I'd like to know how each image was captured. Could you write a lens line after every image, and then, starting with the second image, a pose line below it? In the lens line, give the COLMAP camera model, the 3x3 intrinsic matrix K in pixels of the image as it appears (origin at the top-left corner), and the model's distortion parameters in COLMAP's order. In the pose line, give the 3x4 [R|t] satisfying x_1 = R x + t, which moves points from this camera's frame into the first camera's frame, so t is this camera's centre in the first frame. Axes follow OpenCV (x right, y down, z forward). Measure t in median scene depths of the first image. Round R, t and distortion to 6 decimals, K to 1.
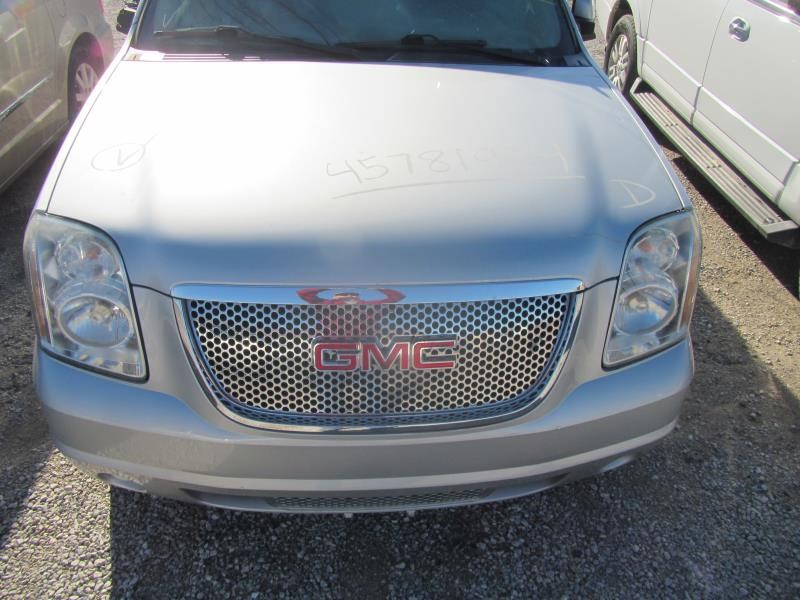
lens RADIAL K [[654.8, 0, 401.8], [0, 654.8, 298.4], [0, 0, 1]] dist [0.006066, -0.012430]
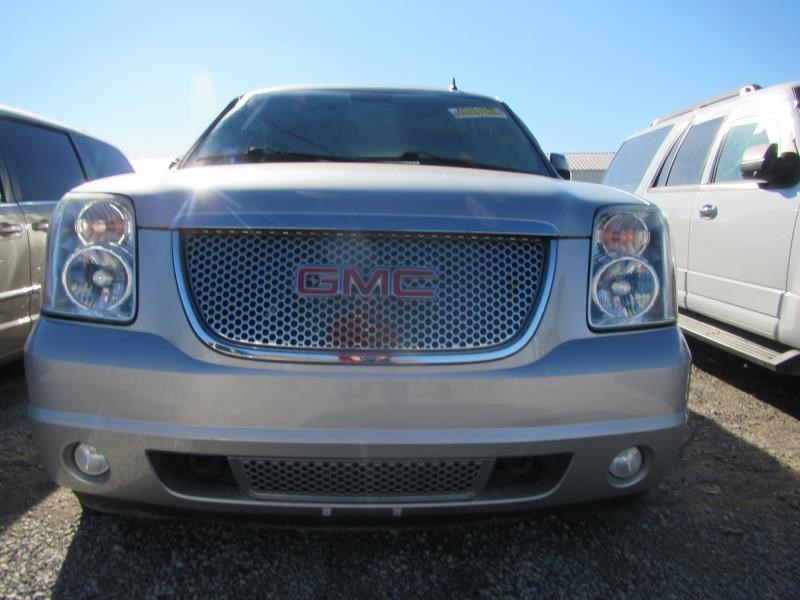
lens RADIAL K [[654.8, 0, 398.3], [0, 654.8, 300.2], [0, 0, 1]] dist [0.006066, -0.012430]
pose [[0.998908, -0.013012, -0.044875, 0.051294], [-0.009268, 0.886176, -0.463256, 0.423851], [0.045796, 0.463166, 0.885088, 0.074379]]
